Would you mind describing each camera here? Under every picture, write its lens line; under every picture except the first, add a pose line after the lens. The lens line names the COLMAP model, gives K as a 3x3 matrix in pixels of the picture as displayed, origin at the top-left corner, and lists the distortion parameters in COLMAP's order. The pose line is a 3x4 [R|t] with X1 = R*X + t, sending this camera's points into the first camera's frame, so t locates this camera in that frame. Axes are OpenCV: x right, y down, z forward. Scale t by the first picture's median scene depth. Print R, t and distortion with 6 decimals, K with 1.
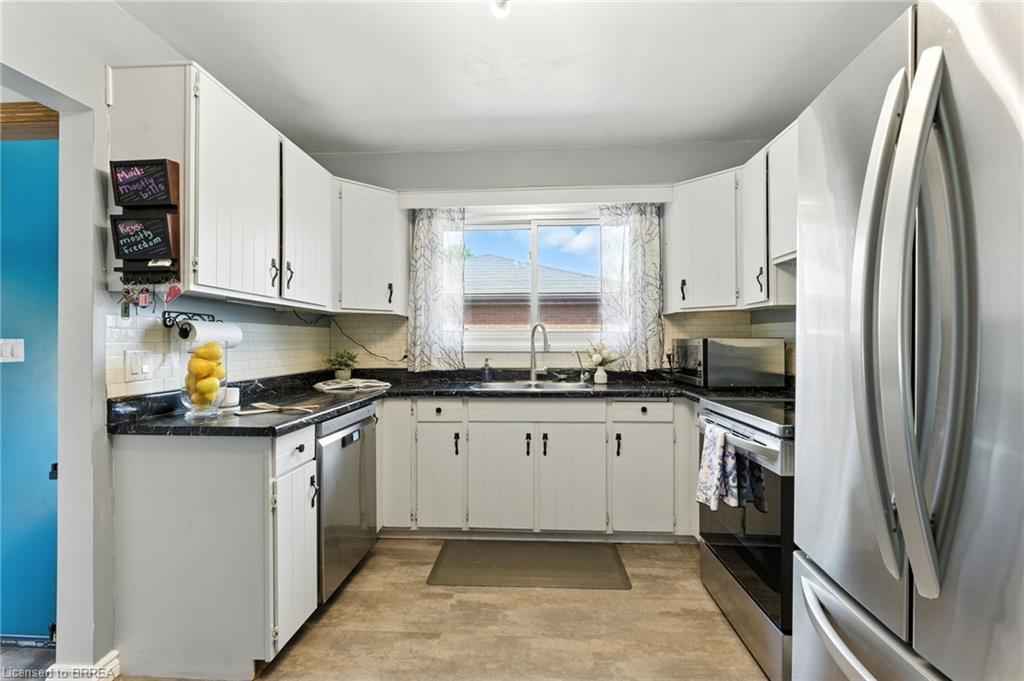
lens RADIAL K [[458.2, 0, 512.0], [0, 458.2, 340.5], [0, 0, 1]] dist [0.000971, -0.000024]
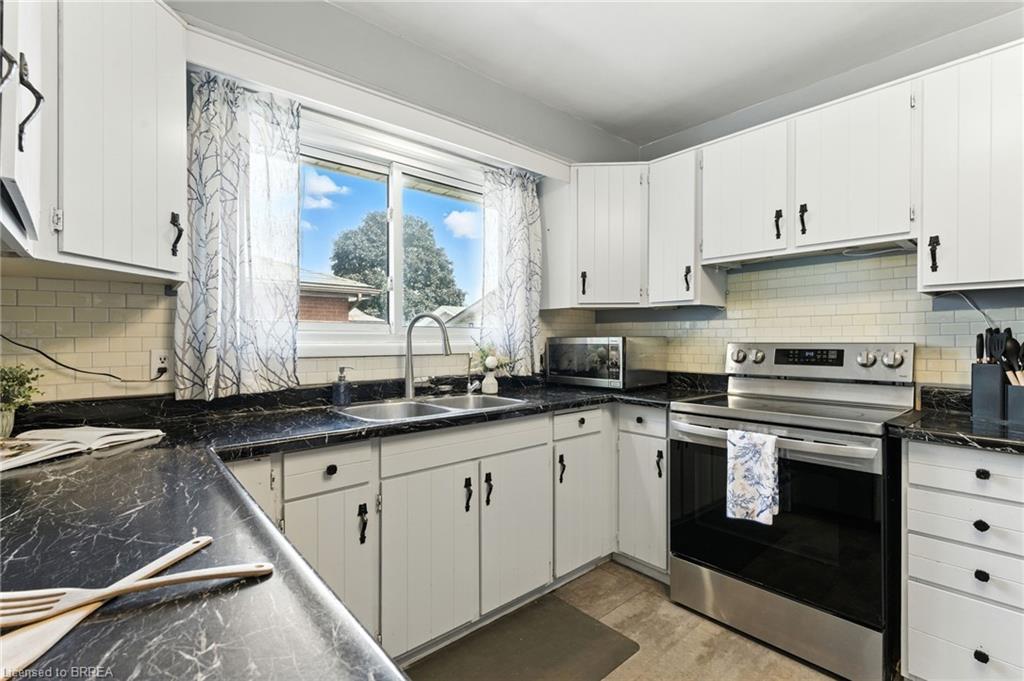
lens RADIAL K [[458.2, 0, 512.0], [0, 458.2, 340.5], [0, 0, 1]] dist [0.000971, -0.000024]
pose [[0.712077, 0.000647, 0.702101, -0.331050], [-0.001696, 0.999998, 0.000798, 0.002206], [-0.702100, -0.001759, 0.712077, 0.414086]]
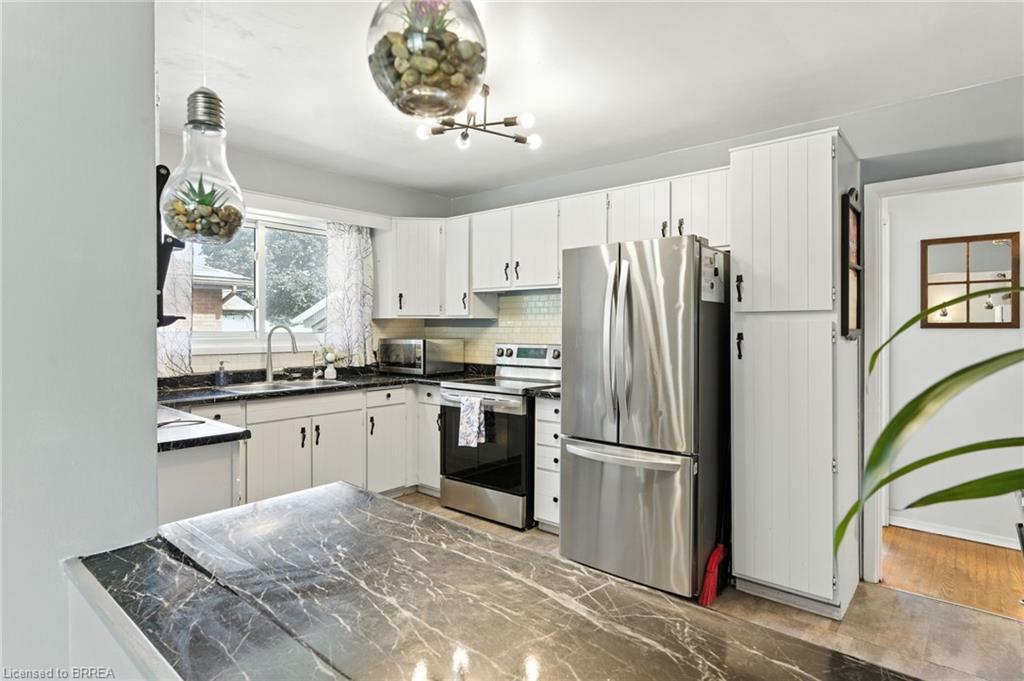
lens RADIAL K [[543.5, 0, 510.6], [0, 543.5, 331.6], [0, 0, 1]] dist [-0.001800, -0.000197]
pose [[0.600811, -0.002293, 0.799388, -0.609300], [-0.003657, 0.999978, 0.005617, -0.032152], [-0.799383, -0.006298, 0.600789, -0.158149]]
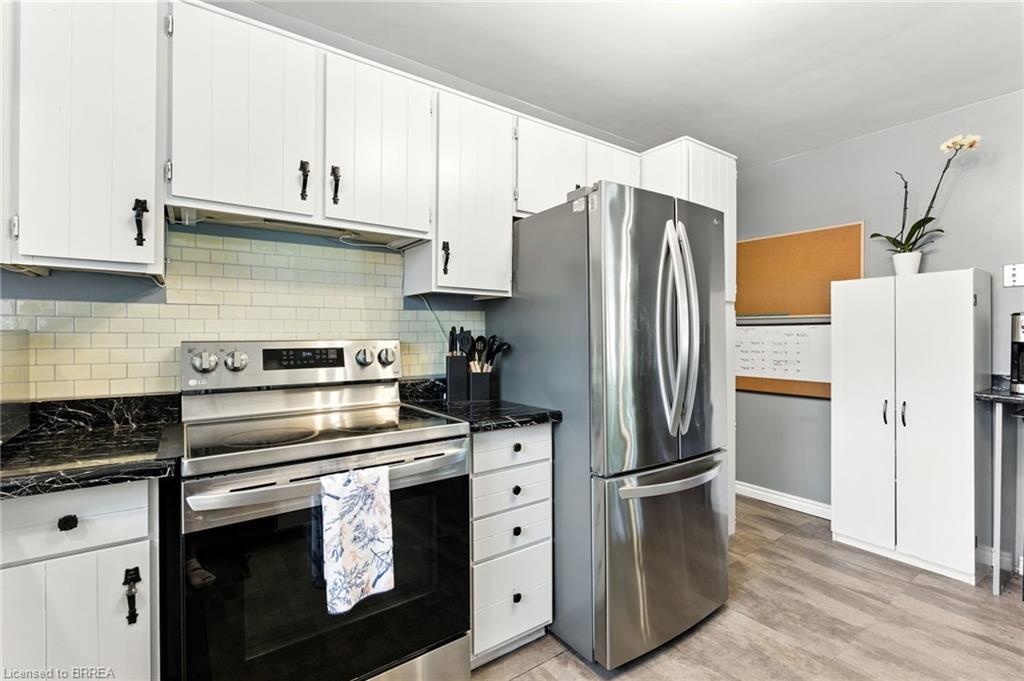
lens RADIAL K [[458.2, 0, 512.0], [0, 458.2, 340.5], [0, 0, 1]] dist [0.000971, -0.000024]
pose [[-0.625636, -0.006389, 0.780089, -0.112609], [0.000571, 0.999962, 0.008648, 0.000982], [-0.780115, 0.005856, -0.625609, 0.746111]]
